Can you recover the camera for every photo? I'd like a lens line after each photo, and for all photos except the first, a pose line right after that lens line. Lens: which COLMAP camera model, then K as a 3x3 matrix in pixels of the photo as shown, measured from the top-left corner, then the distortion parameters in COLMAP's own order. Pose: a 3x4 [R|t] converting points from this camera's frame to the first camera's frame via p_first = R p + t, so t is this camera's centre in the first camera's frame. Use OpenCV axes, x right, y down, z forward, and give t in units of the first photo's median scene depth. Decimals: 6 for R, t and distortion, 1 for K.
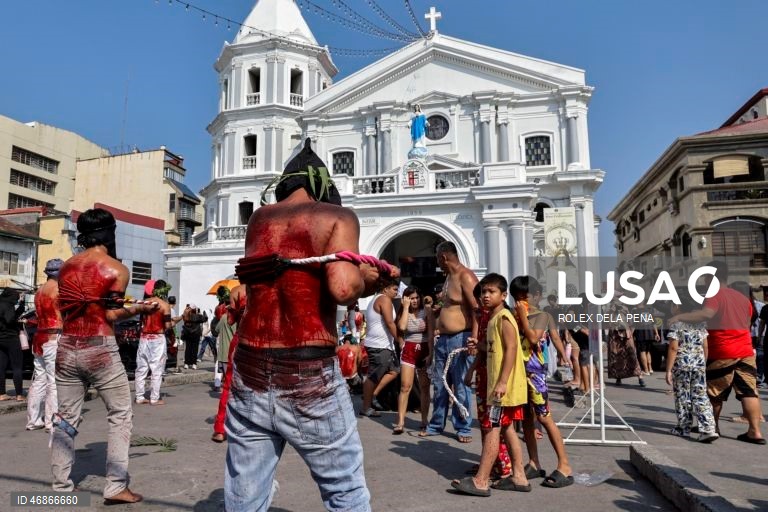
lens RADIAL K [[624.8, 0, 384.0], [0, 624.8, 256.0], [0, 0, 1]] dist [-0.053154, 0.000681]
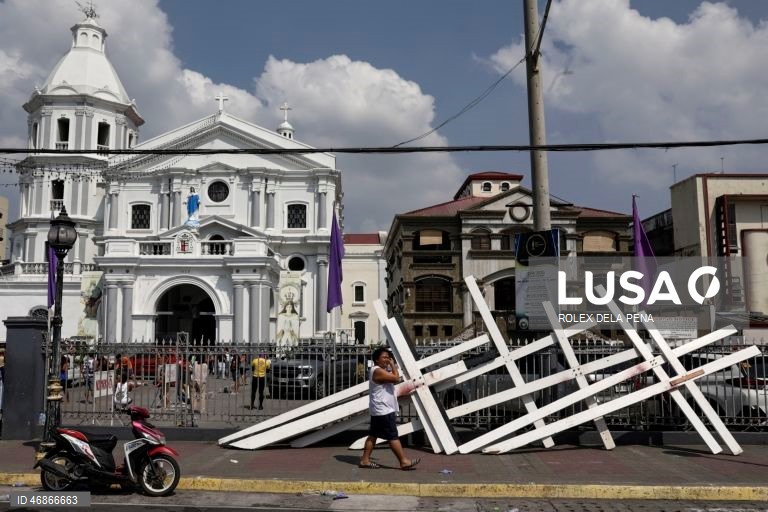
lens RADIAL K [[691.2, 0, 384.0], [0, 691.2, 256.0], [0, 0, 1]] dist [-0.003217, 0.012441]
pose [[0.973251, 0.033509, 0.227286, 0.098534], [-0.032834, 0.999438, -0.006750, -0.081946], [-0.227384, -0.000893, 0.973805, -0.437499]]
